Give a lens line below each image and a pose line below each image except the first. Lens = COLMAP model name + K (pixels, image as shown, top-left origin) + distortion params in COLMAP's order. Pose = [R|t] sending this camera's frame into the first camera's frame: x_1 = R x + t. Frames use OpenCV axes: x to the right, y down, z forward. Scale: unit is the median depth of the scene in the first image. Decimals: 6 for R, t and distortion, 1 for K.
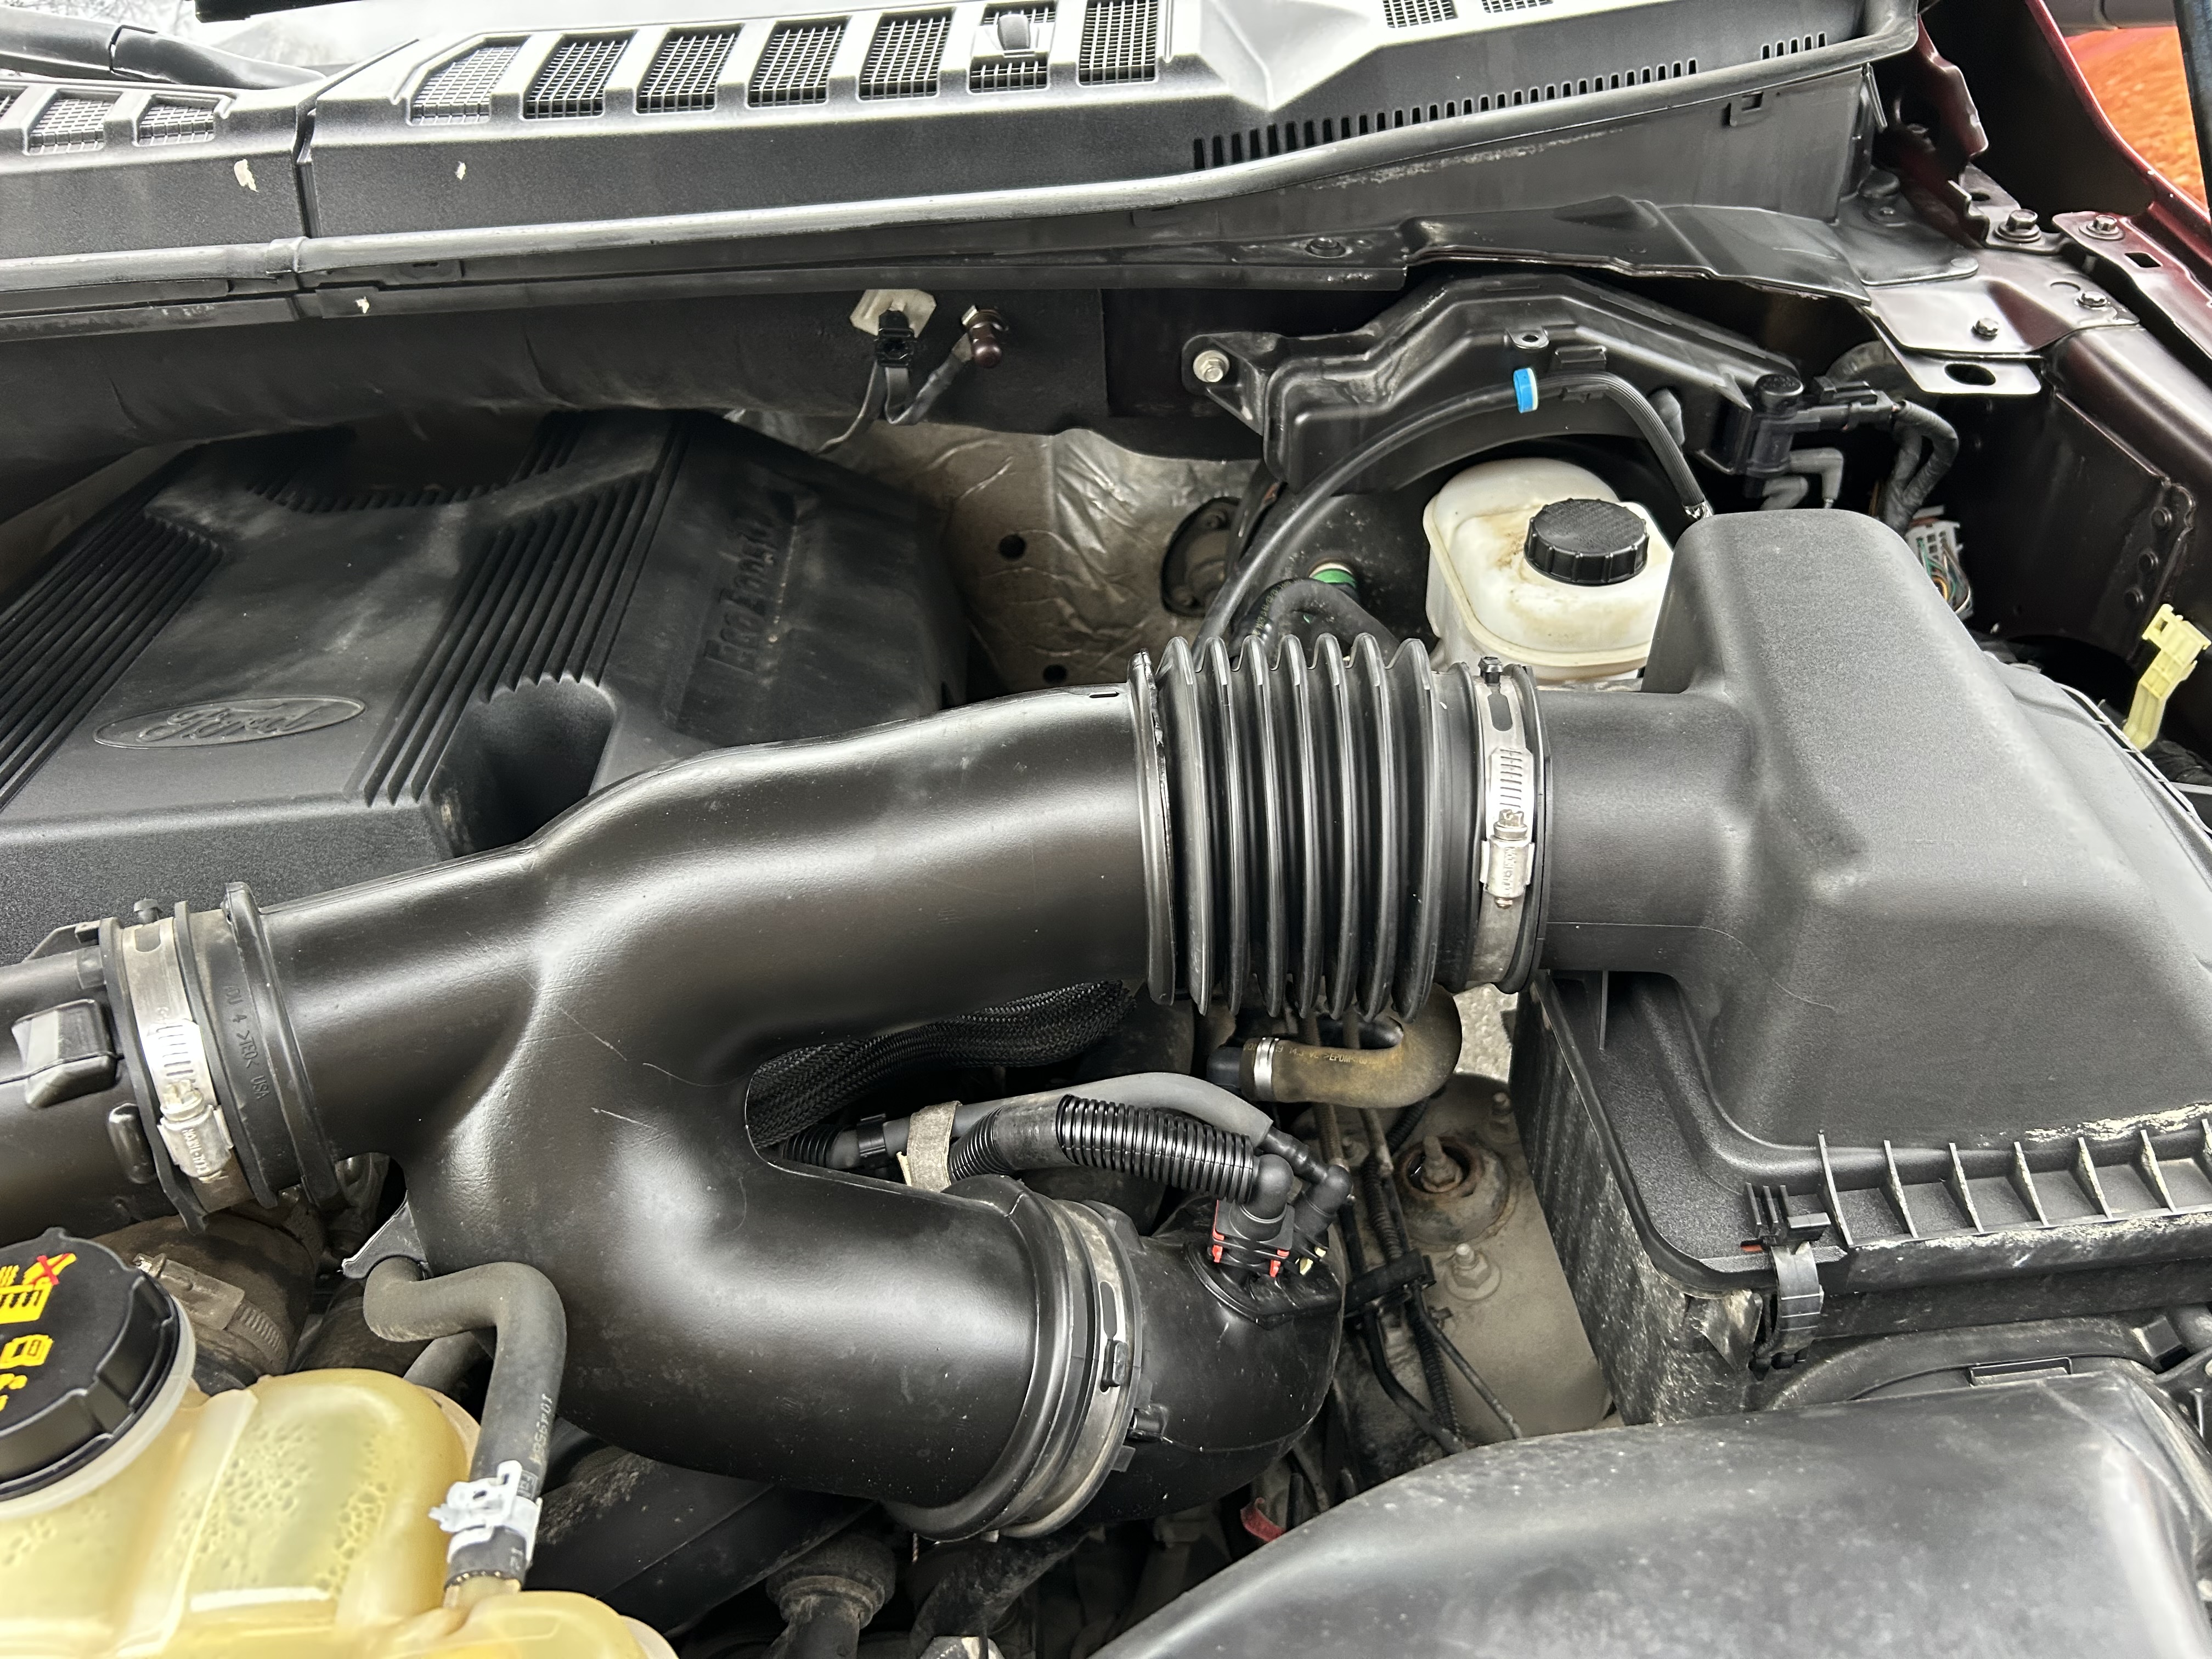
lens RADIAL K [[1676.0, 0, 1103.9], [0, 1676.0, 863.5], [0, 0, 1]] dist [0.059415, -0.073930]
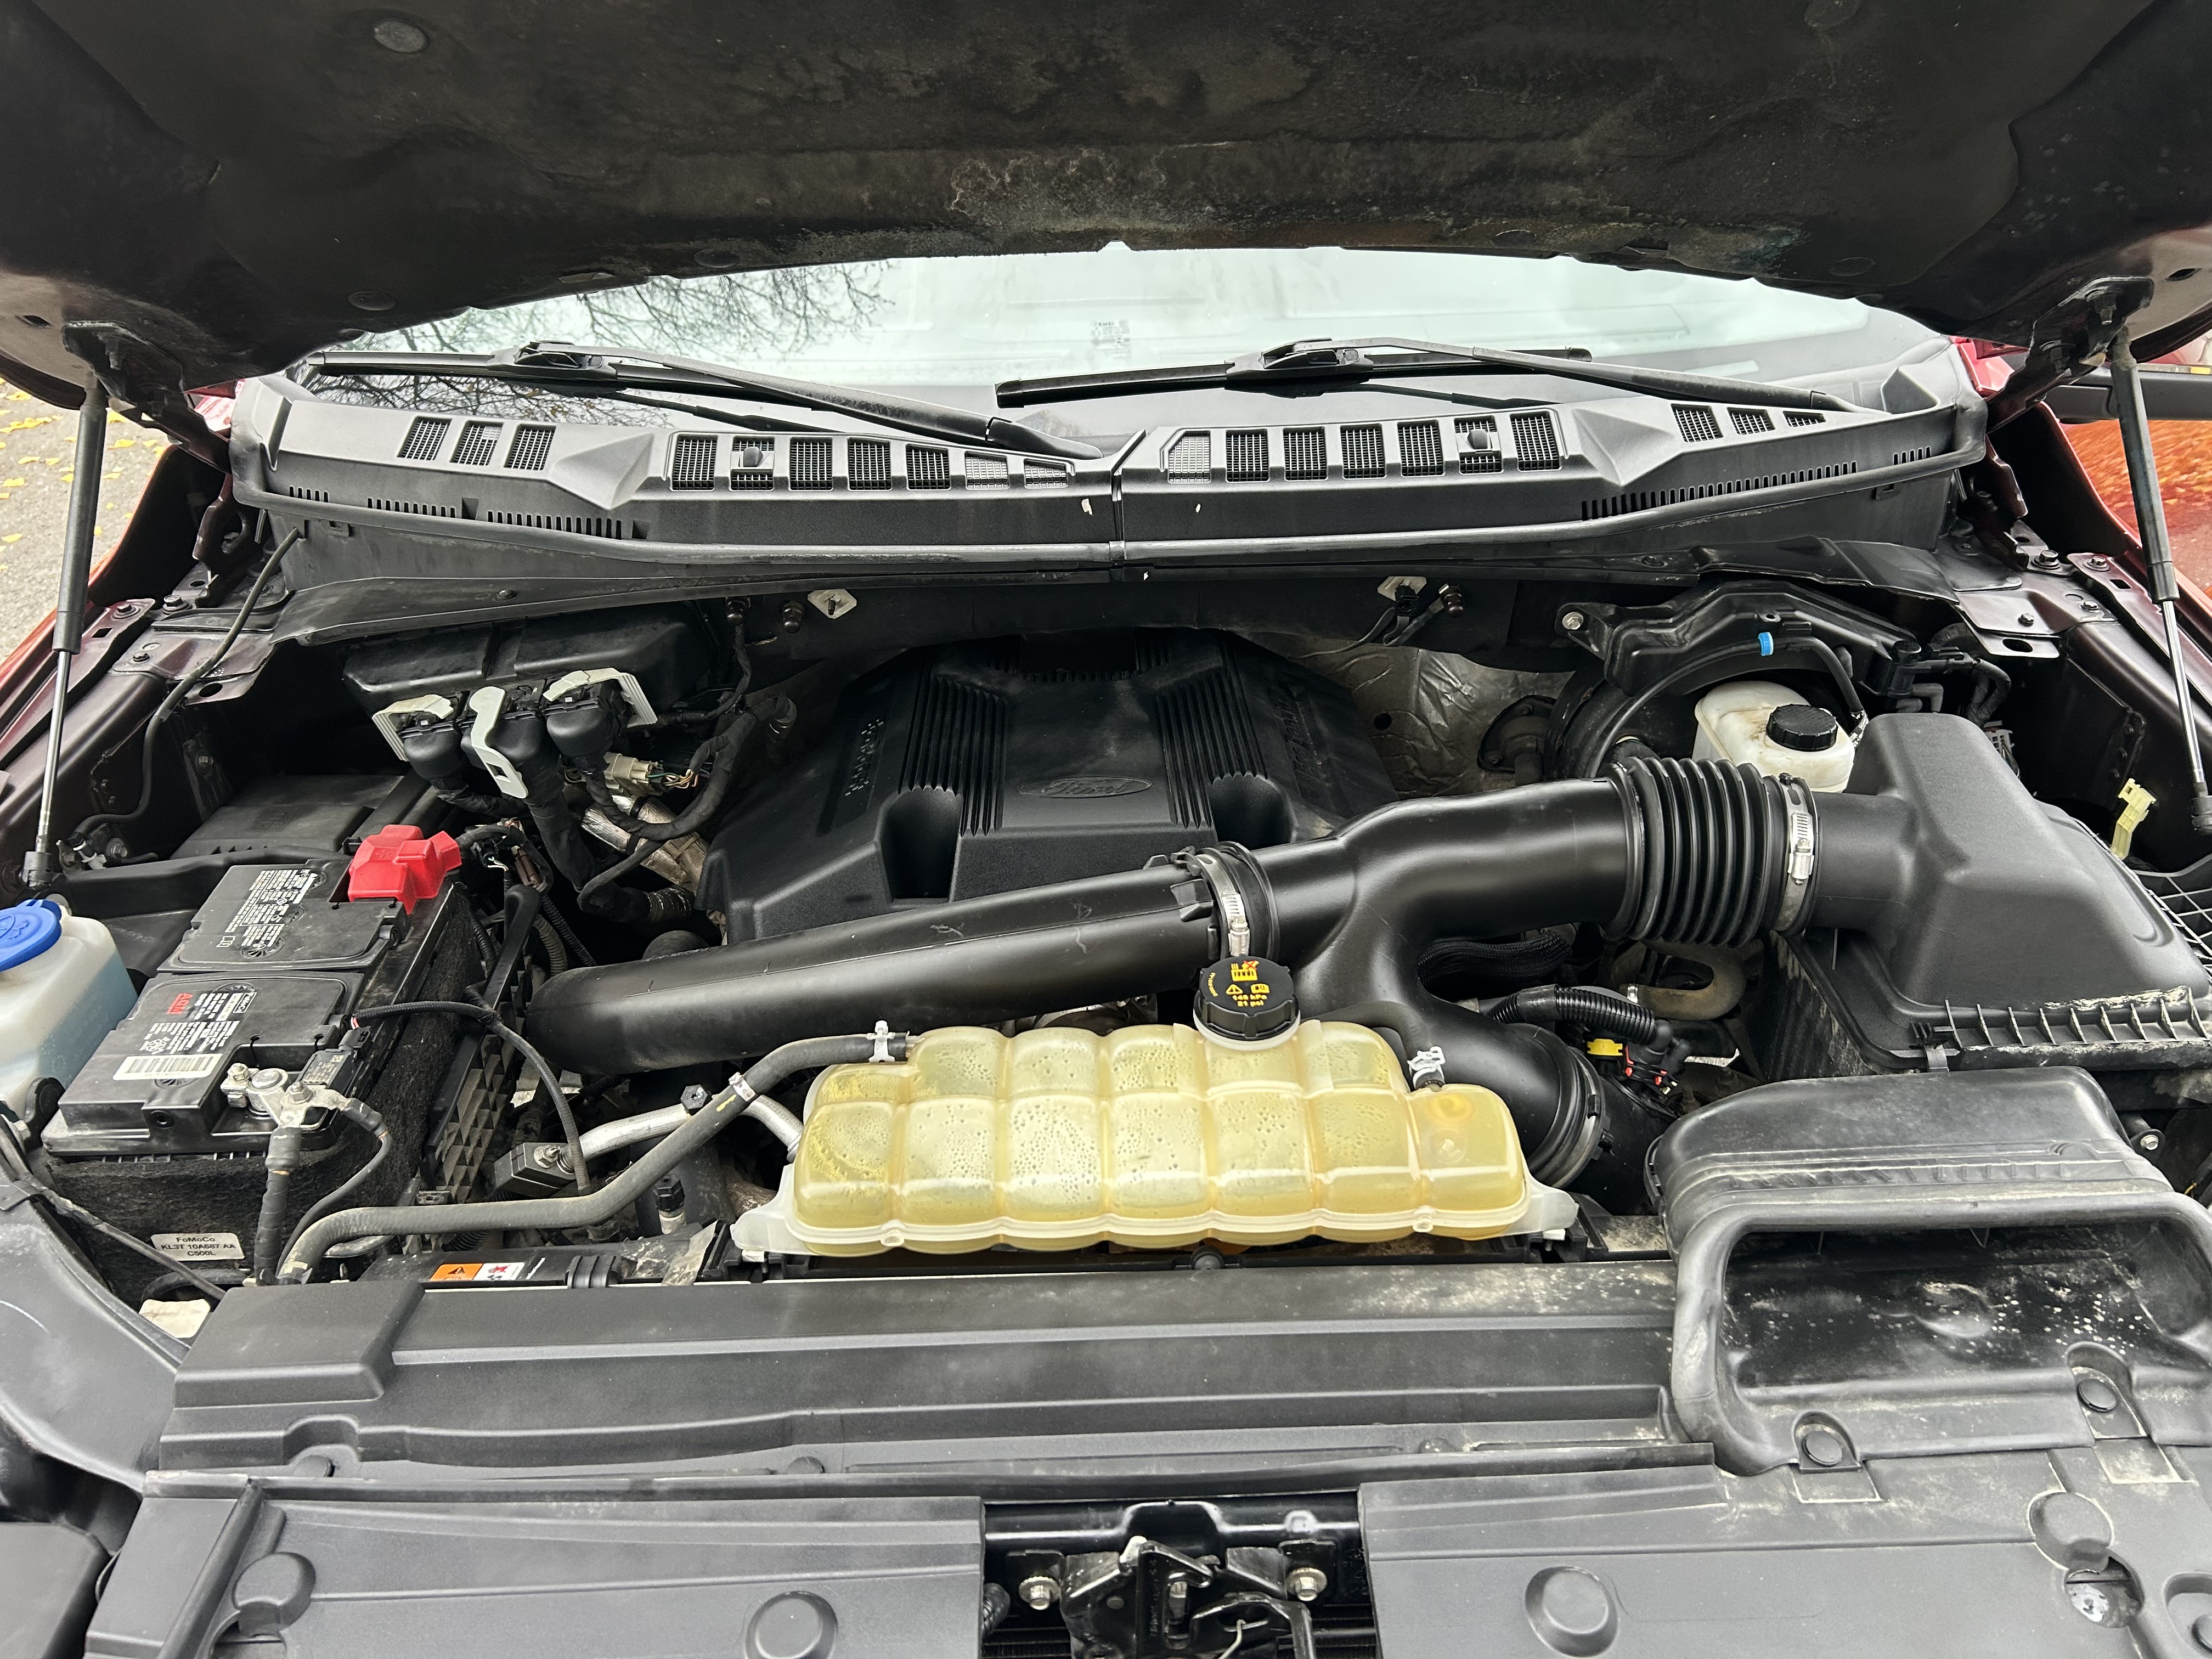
lens RADIAL K [[1676.0, 0, 1103.9], [0, 1676.0, 863.5], [0, 0, 1]] dist [0.059415, -0.073930]
pose [[0.998364, 0.048660, -0.030039, -0.380280], [-0.051745, 0.992326, -0.112304, 0.186389], [0.024344, 0.113674, 0.993220, -0.761534]]
